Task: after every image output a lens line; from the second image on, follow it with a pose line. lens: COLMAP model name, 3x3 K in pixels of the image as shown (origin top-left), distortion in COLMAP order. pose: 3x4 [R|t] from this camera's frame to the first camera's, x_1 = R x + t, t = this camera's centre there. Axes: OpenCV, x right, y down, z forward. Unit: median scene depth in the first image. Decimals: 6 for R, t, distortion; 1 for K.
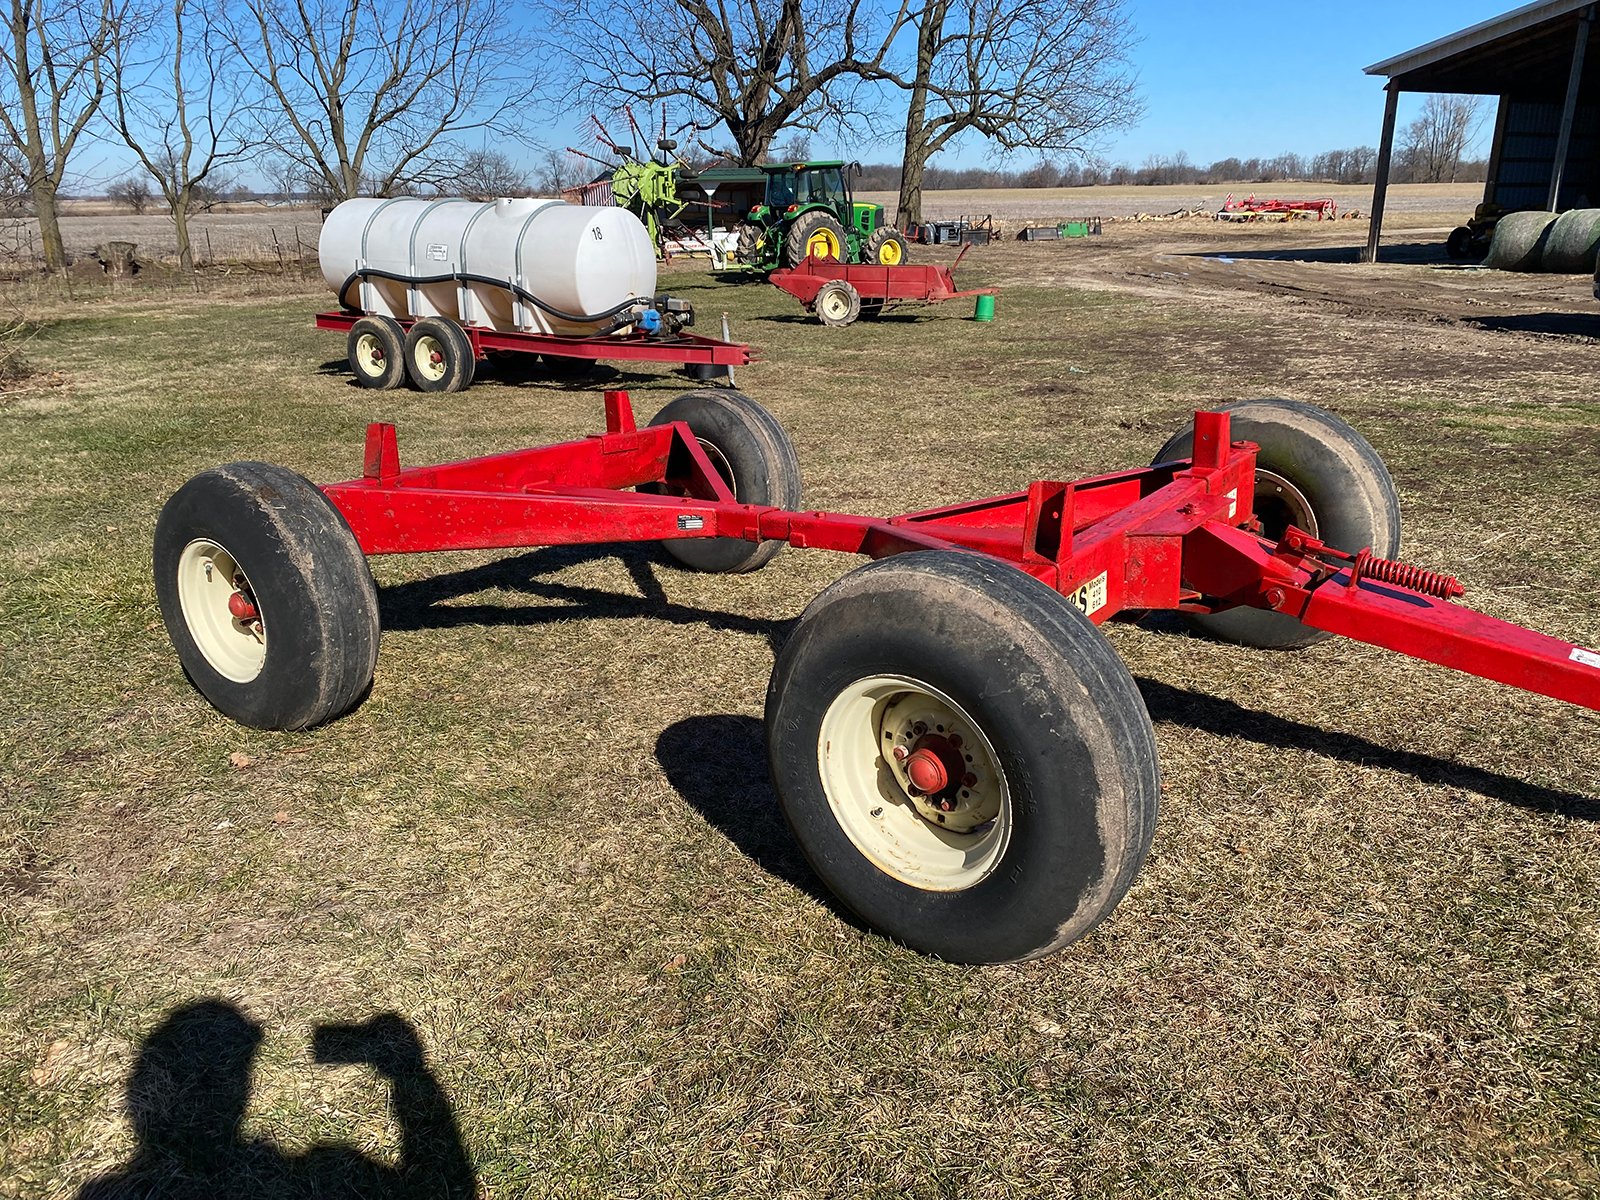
lens RADIAL K [[1262.6, 0, 800.0], [0, 1262.6, 600.0], [0, 0, 1]] dist [-0.007213, 0.002454]
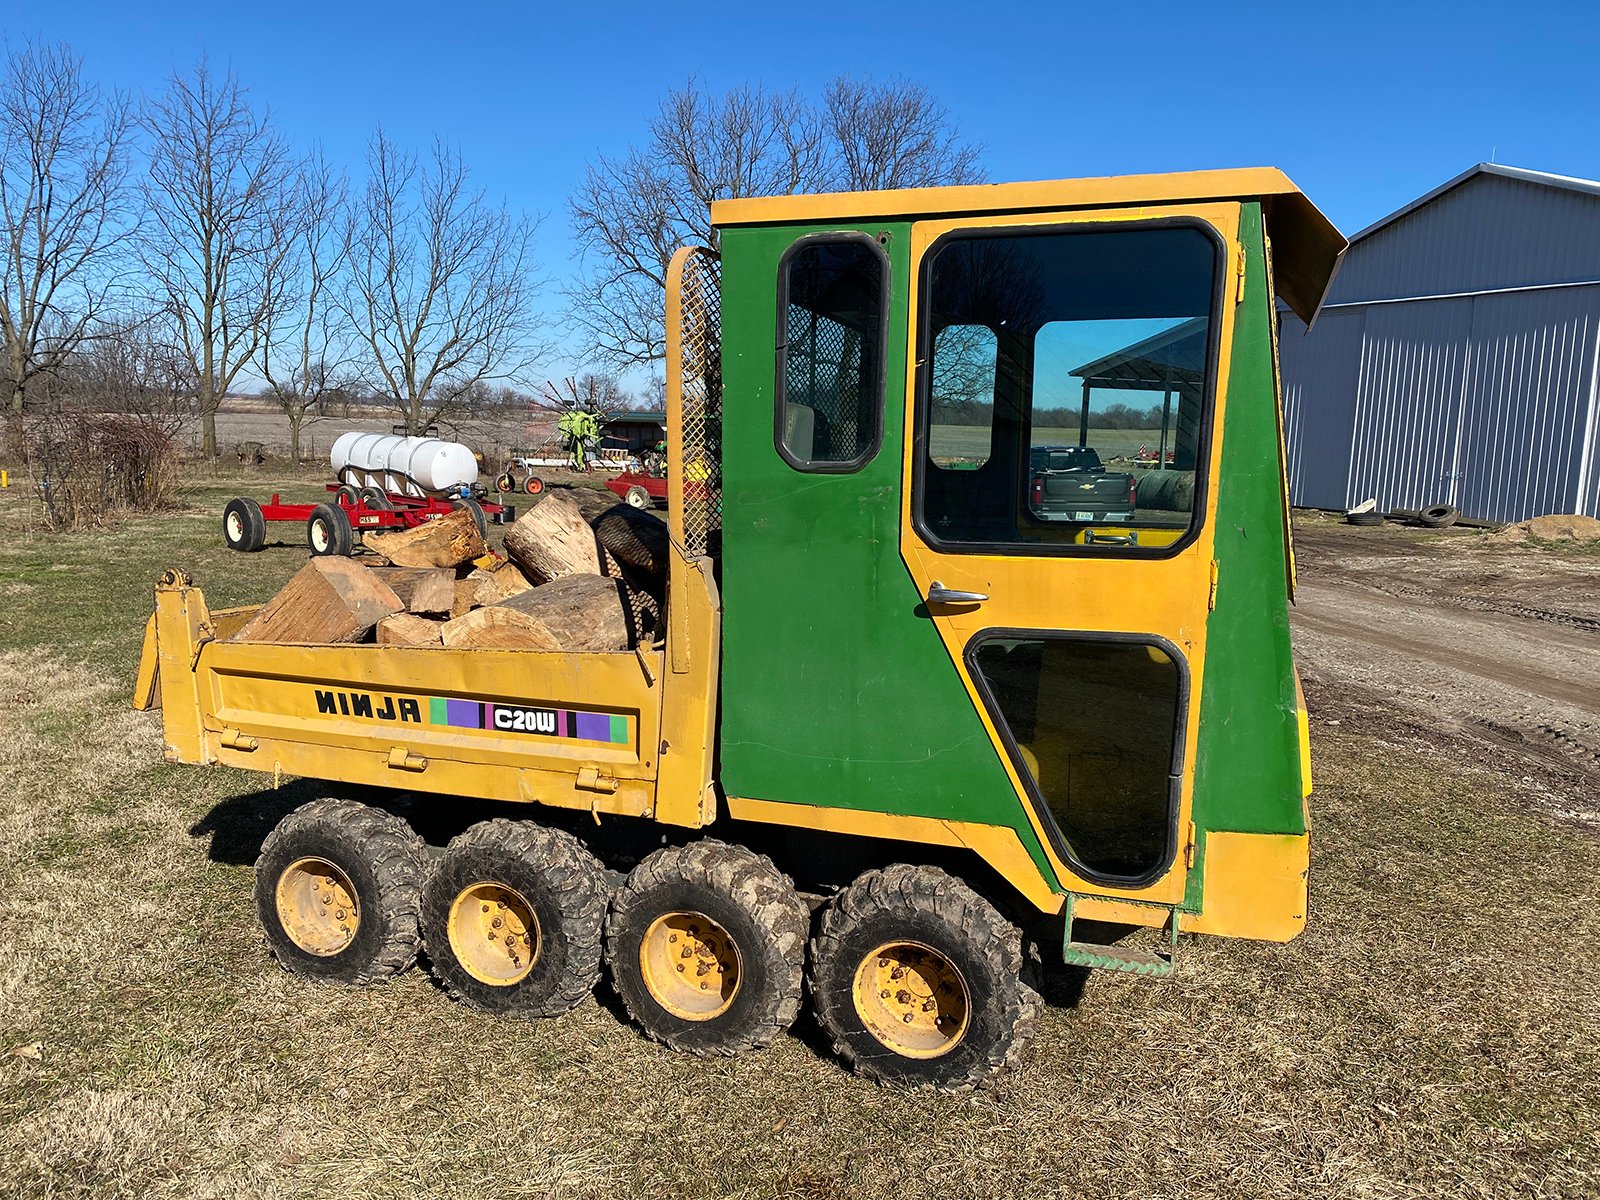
lens RADIAL K [[1262.6, 0, 800.0], [0, 1262.6, 600.0], [0, 0, 1]] dist [-0.007213, 0.002454]
pose [[0.995337, 0.059088, -0.076237, 0.235840], [-0.071195, 0.983318, -0.167383, 0.106386], [0.065075, 0.172031, 0.982940, -0.403955]]
